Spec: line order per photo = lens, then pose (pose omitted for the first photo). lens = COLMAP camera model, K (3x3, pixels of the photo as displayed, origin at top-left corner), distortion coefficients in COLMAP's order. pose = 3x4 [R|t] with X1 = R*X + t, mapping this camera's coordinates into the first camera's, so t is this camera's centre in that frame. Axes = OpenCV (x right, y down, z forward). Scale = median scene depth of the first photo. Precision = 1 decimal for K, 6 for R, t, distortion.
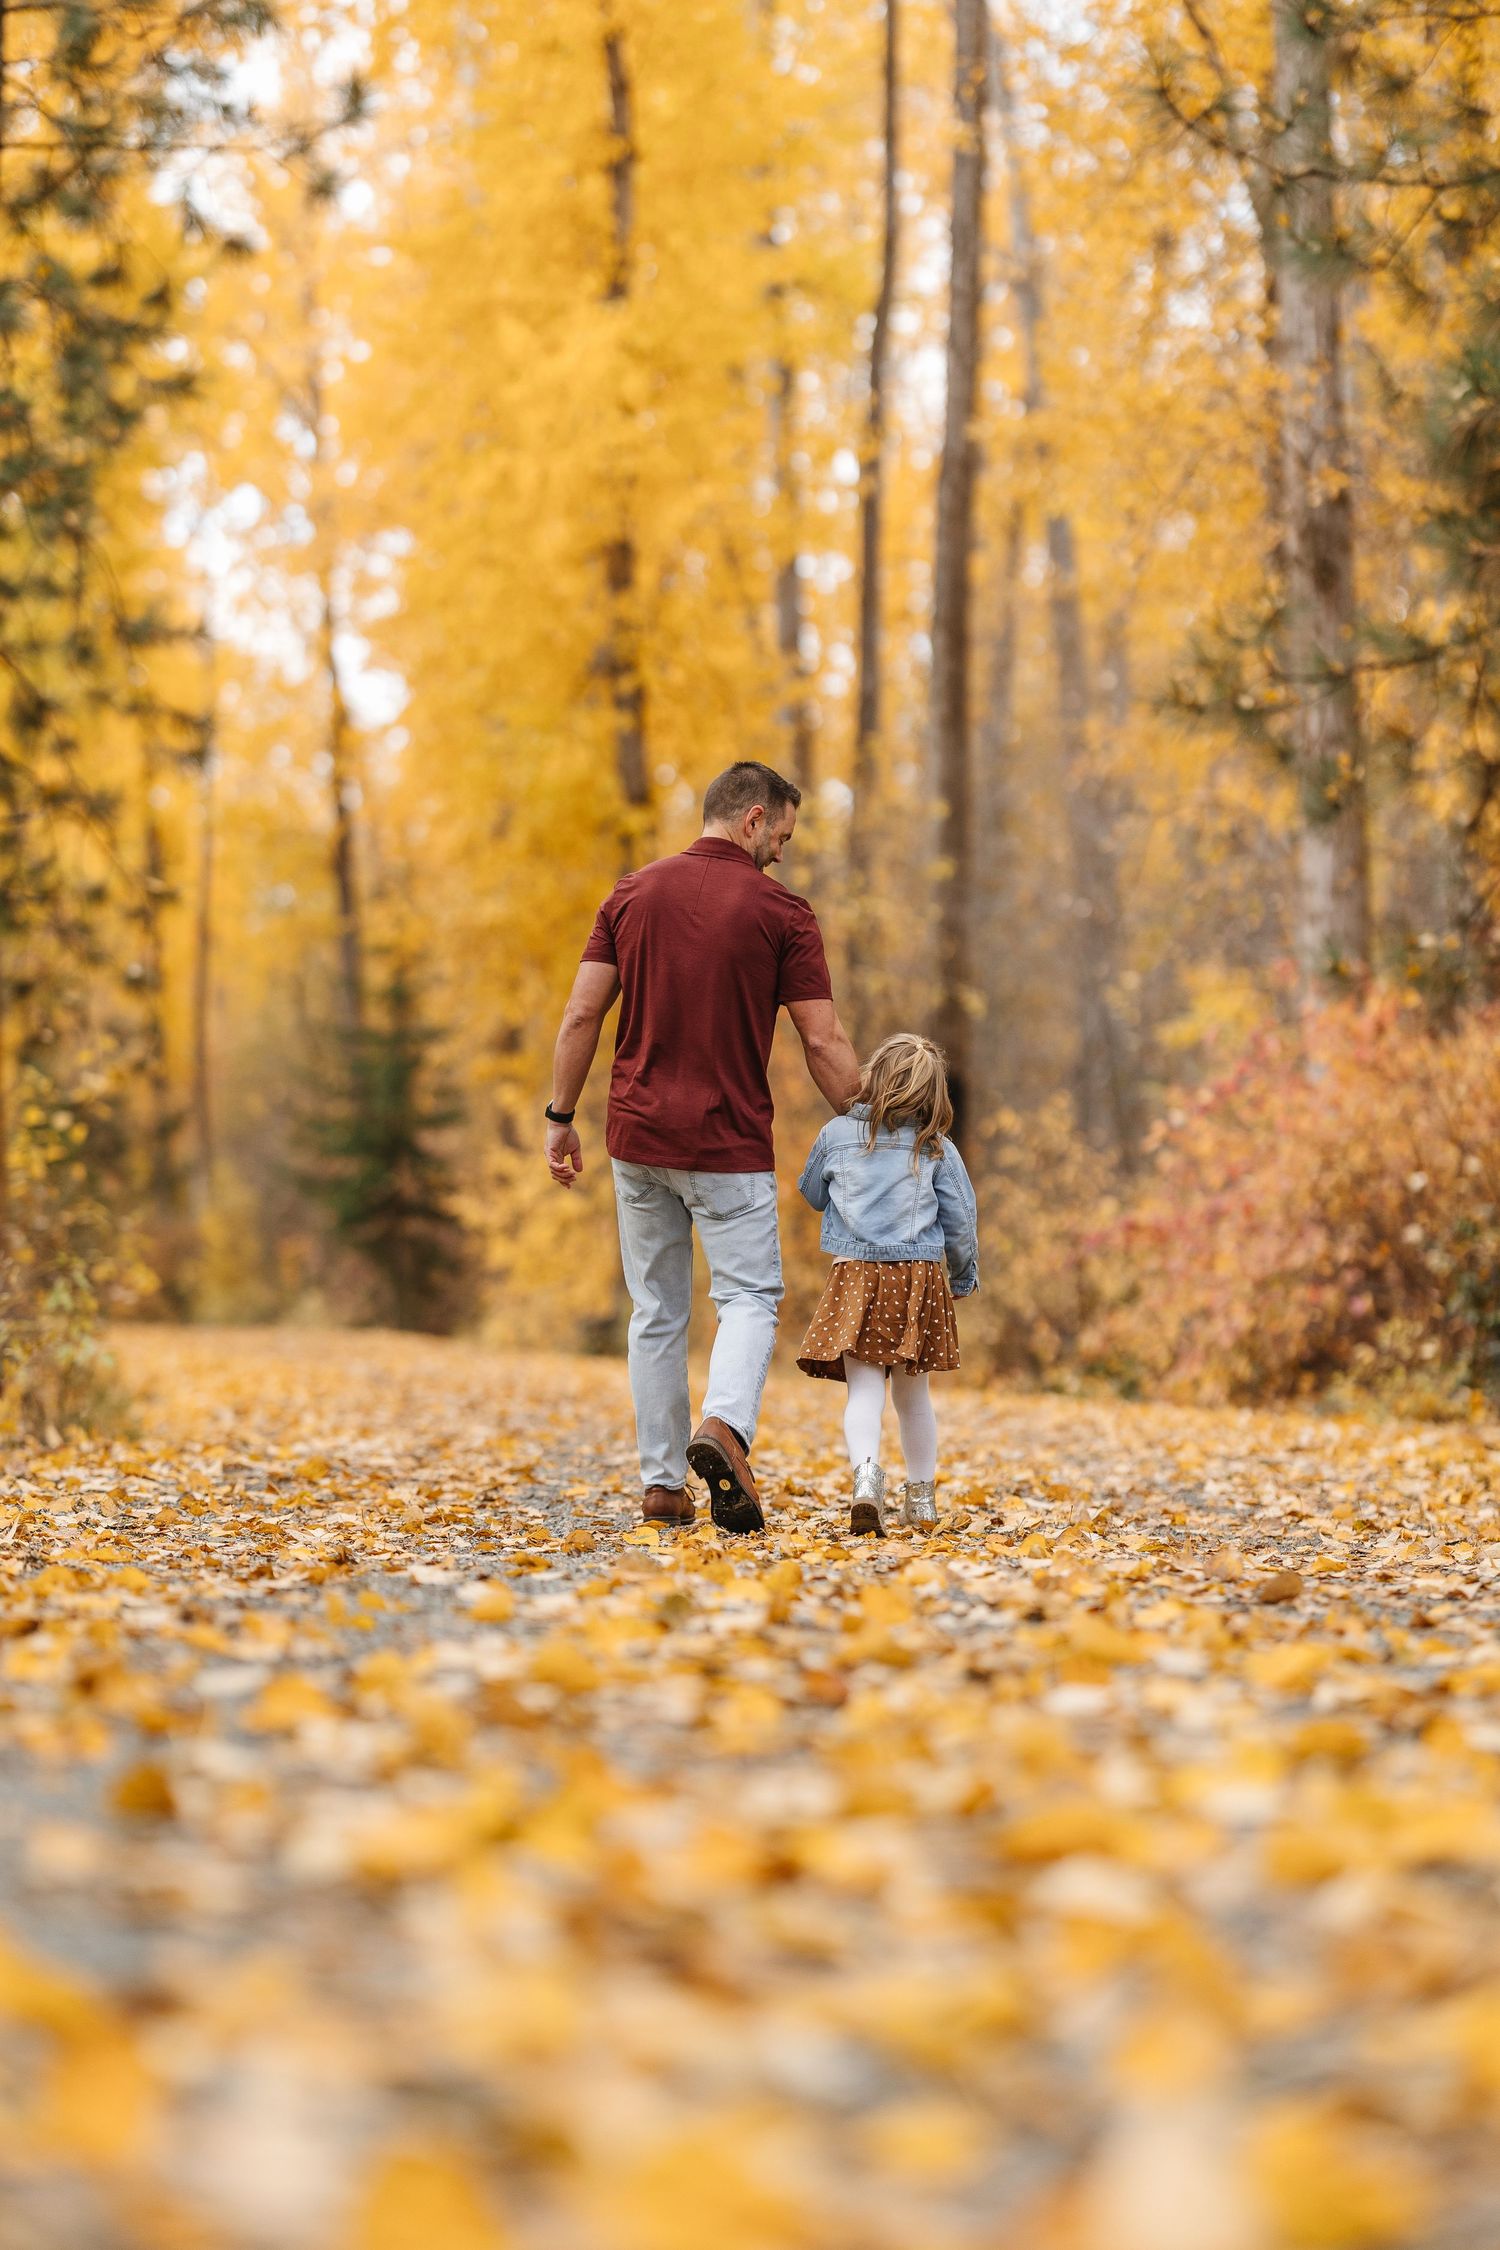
lens RADIAL K [[5312.0, 0, 687.5], [0, 5312.0, 1122.1], [0, 0, 1]] dist [-0.035845, 0.282387]
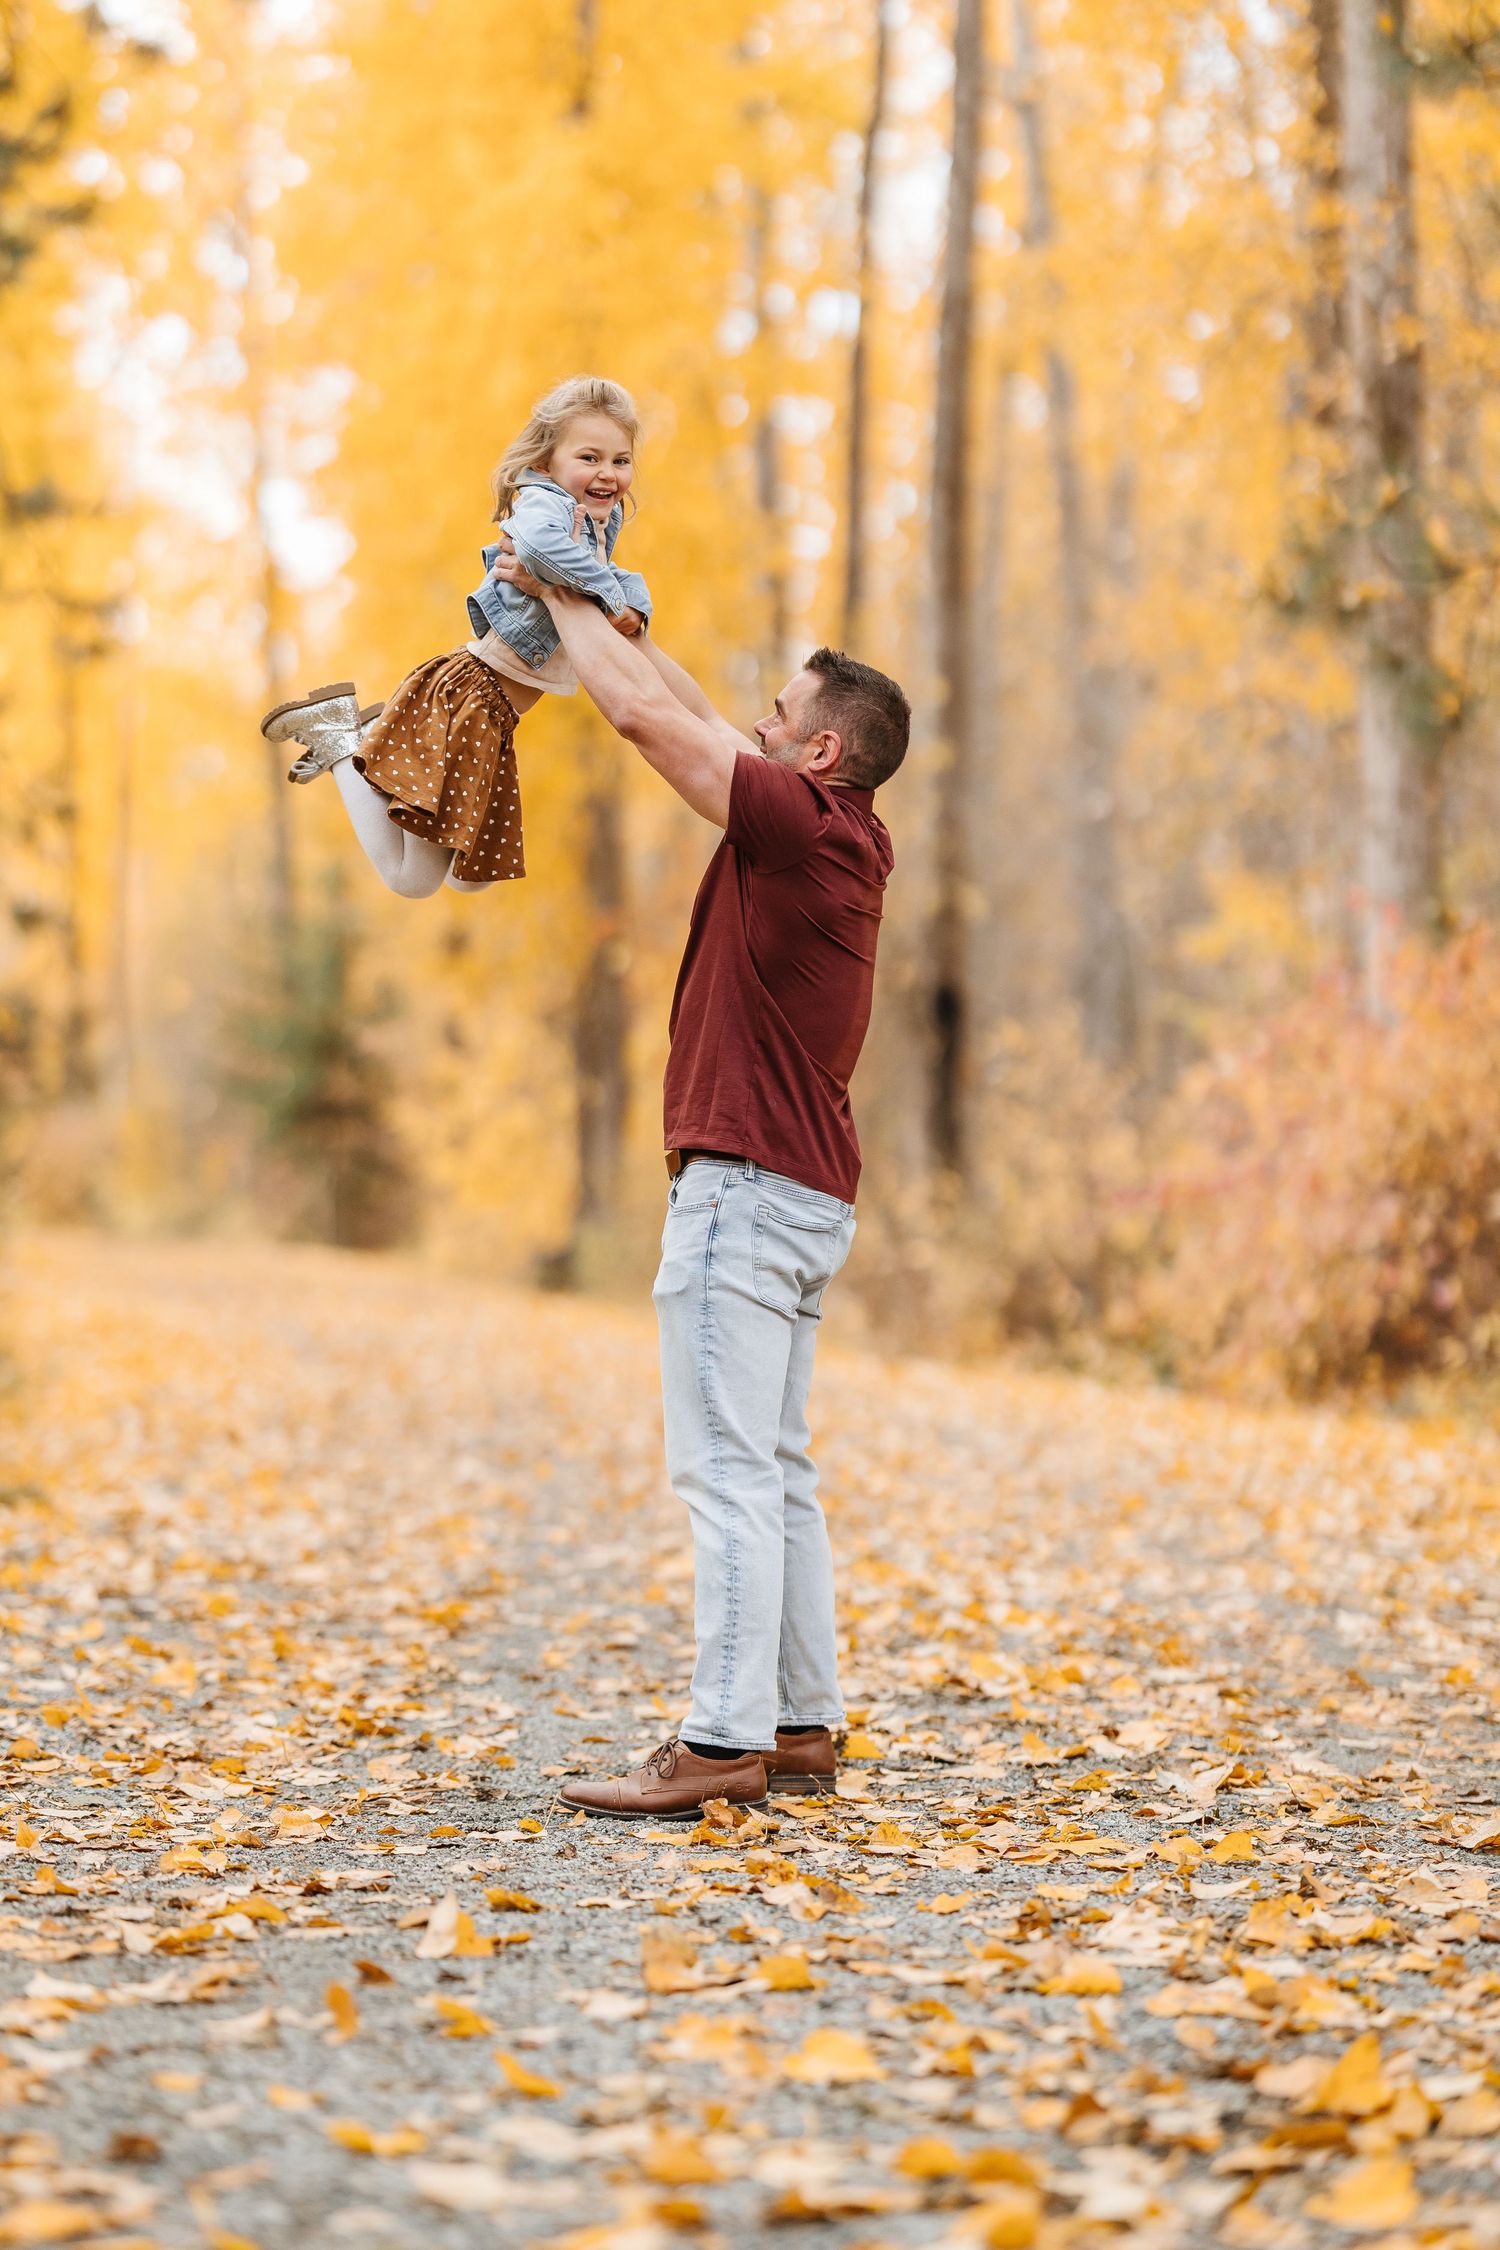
lens RADIAL K [[5583.3, 0, 750.0], [0, 5583.3, 1125.0], [0, 0, 1]] dist [0.022838, -0.392828]
pose [[0.999794, 0.004216, 0.019872, -0.002362], [-0.004702, 0.999690, 0.024465, -0.007520], [-0.019762, -0.024554, 0.999503, 0.049000]]
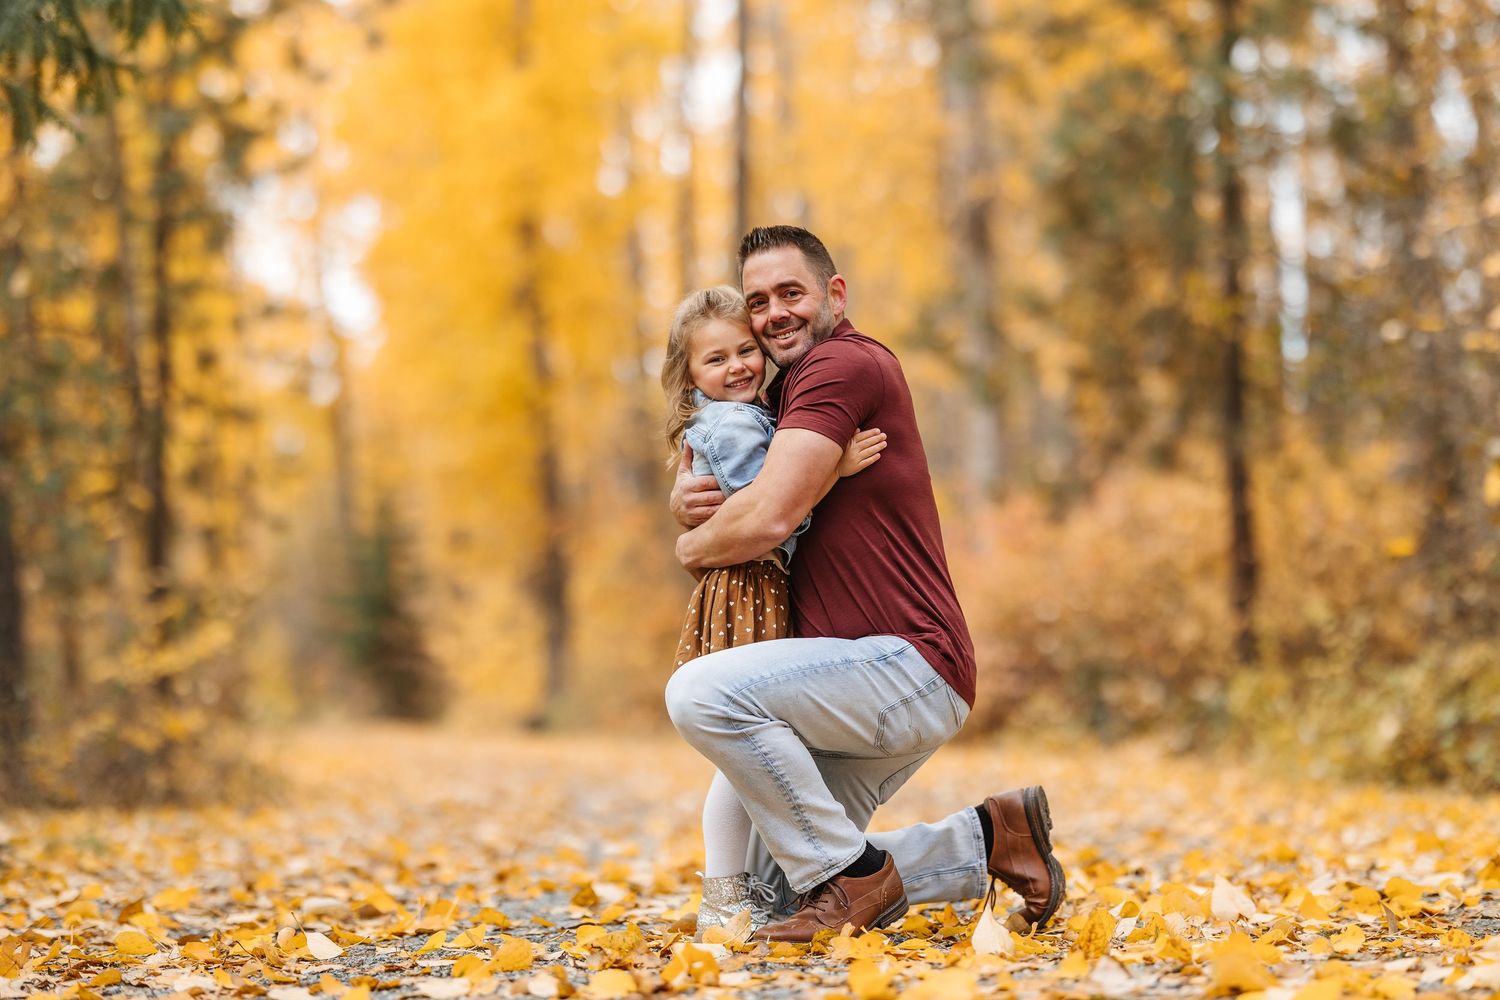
lens RADIAL K [[3722.2, 0, 750.0], [0, 3722.2, 500.0], [0, 0, 1]] dist [0.022838, -0.392828]
pose [[0.997864, -0.032812, 0.056489, -0.012153], [0.033860, 0.999270, -0.017689, -0.004615], [-0.055868, 0.019564, 0.998246, -0.097922]]
